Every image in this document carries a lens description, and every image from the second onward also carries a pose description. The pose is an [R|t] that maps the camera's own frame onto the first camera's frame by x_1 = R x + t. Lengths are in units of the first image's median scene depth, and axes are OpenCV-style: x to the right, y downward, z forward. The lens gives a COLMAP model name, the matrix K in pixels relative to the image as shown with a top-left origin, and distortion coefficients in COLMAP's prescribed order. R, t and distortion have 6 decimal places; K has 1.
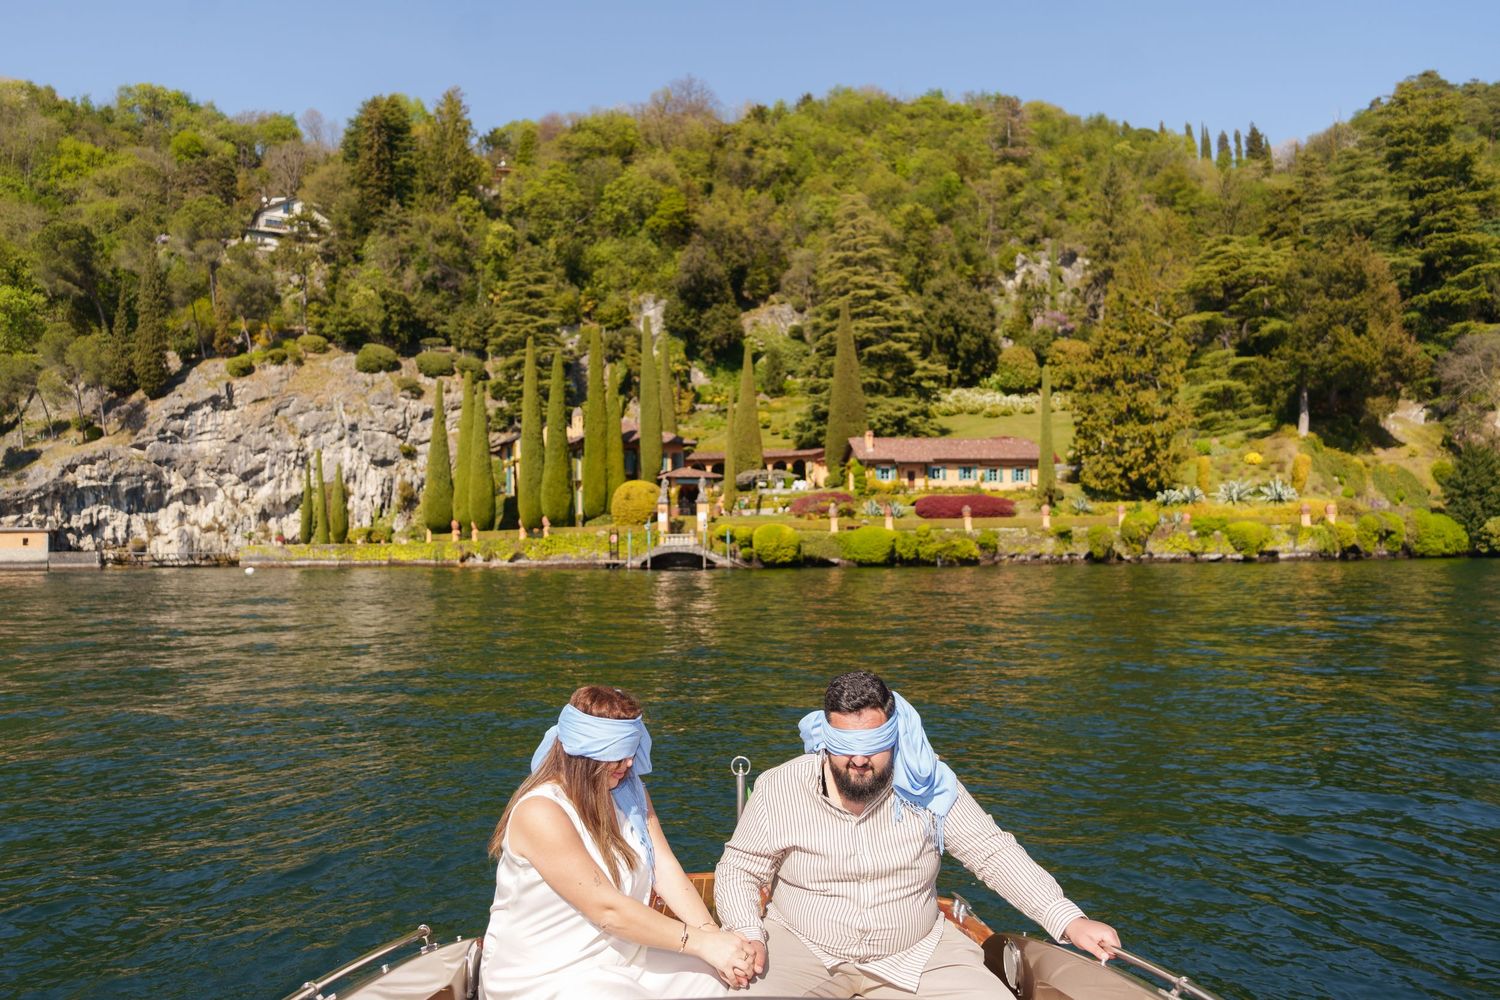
lens RADIAL K [[1085.3, 0, 752.0], [0, 1085.3, 493.3], [0, 0, 1]] dist [-0.003734, 0.008021]
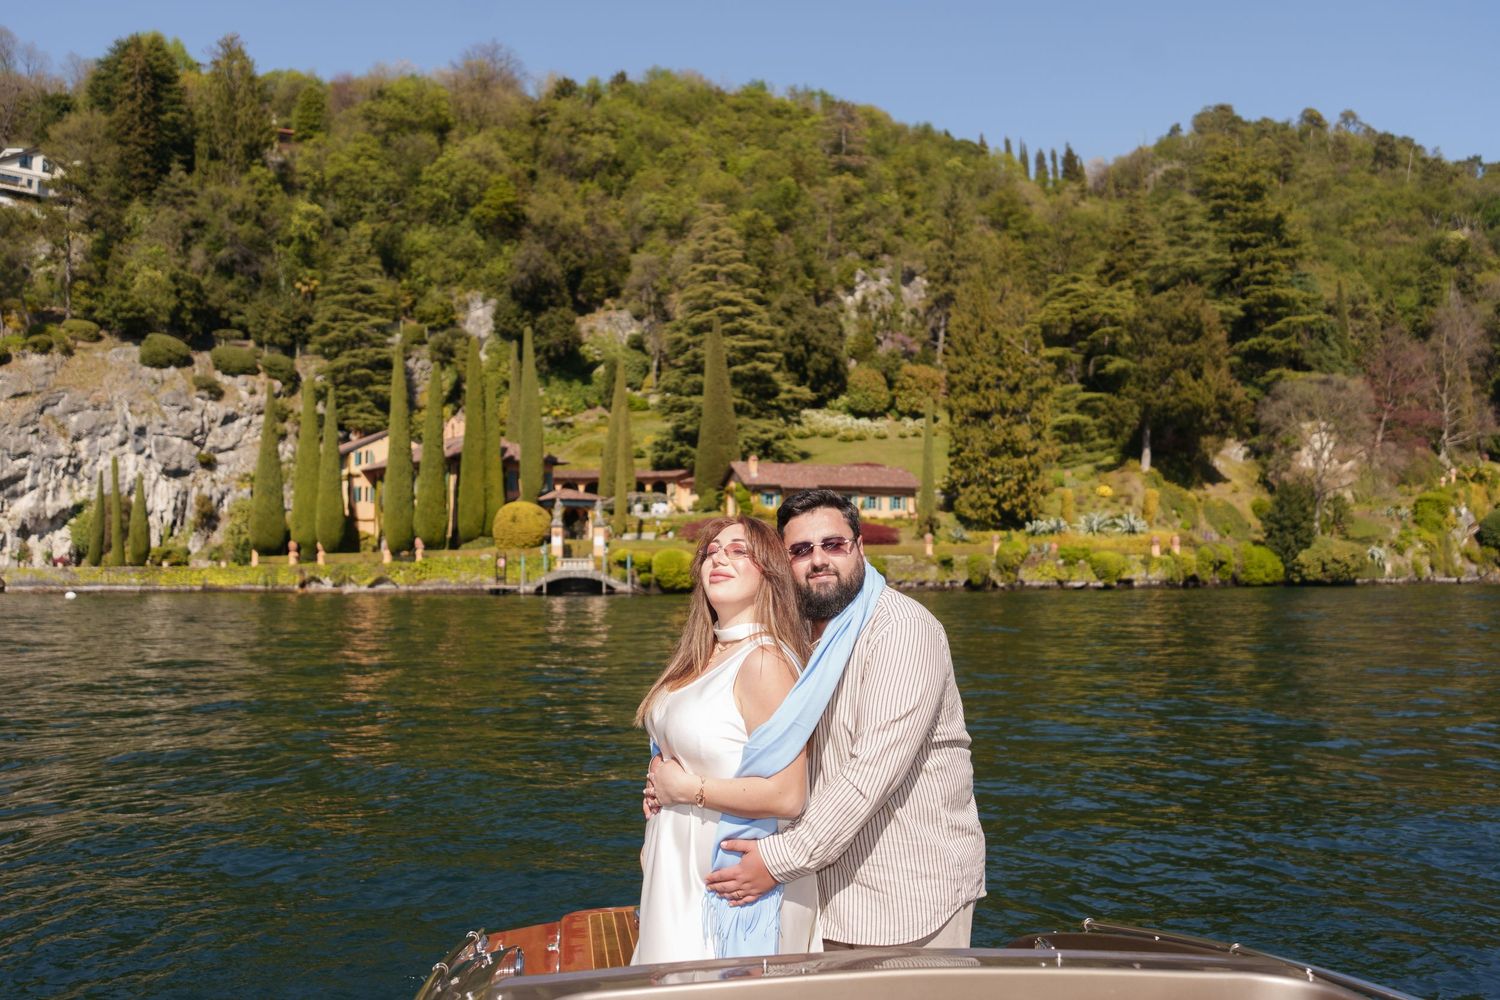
lens RADIAL K [[1322.4, 0, 764.6], [0, 1322.4, 482.9], [0, 0, 1]] dist [-0.004674, 0.007713]
pose [[0.969711, 0.022678, 0.243199, -0.141663], [-0.017564, 0.999577, -0.023177, -0.004078], [-0.243622, 0.018204, 0.969699, -0.136608]]
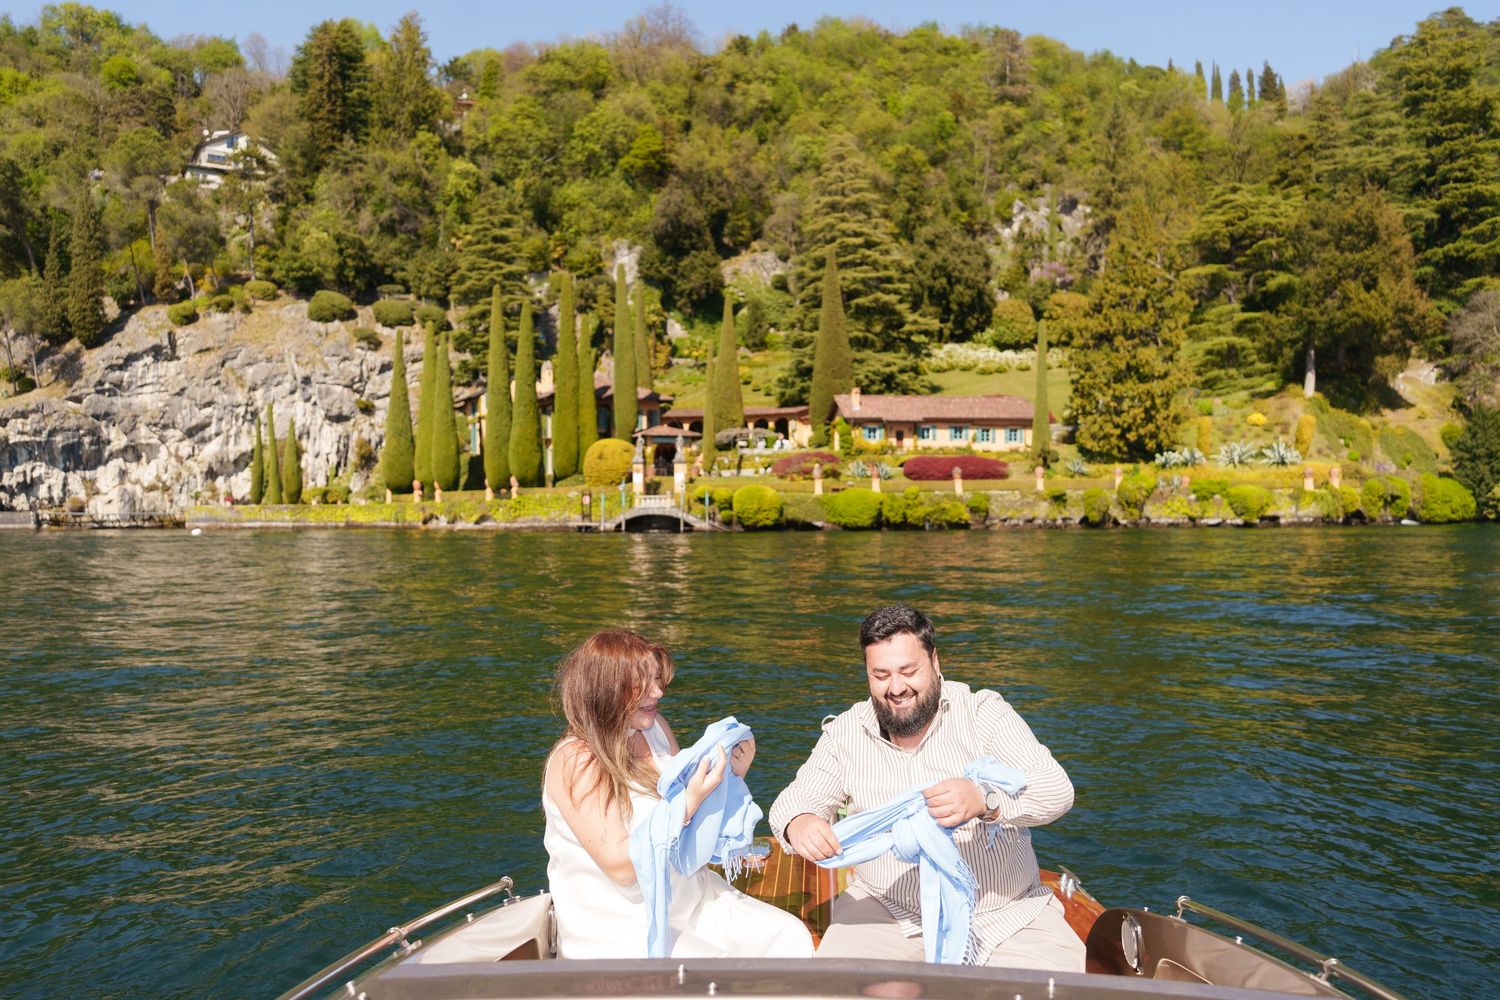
lens RADIAL K [[1158.3, 0, 755.3], [0, 1158.3, 498.2], [0, 0, 1]] dist [-0.001320, 0.004749]
pose [[0.999759, 0.004615, 0.021466, -0.000993], [-0.005434, 0.999253, 0.038270, 0.000470], [-0.021274, -0.038378, 0.999037, -0.010782]]
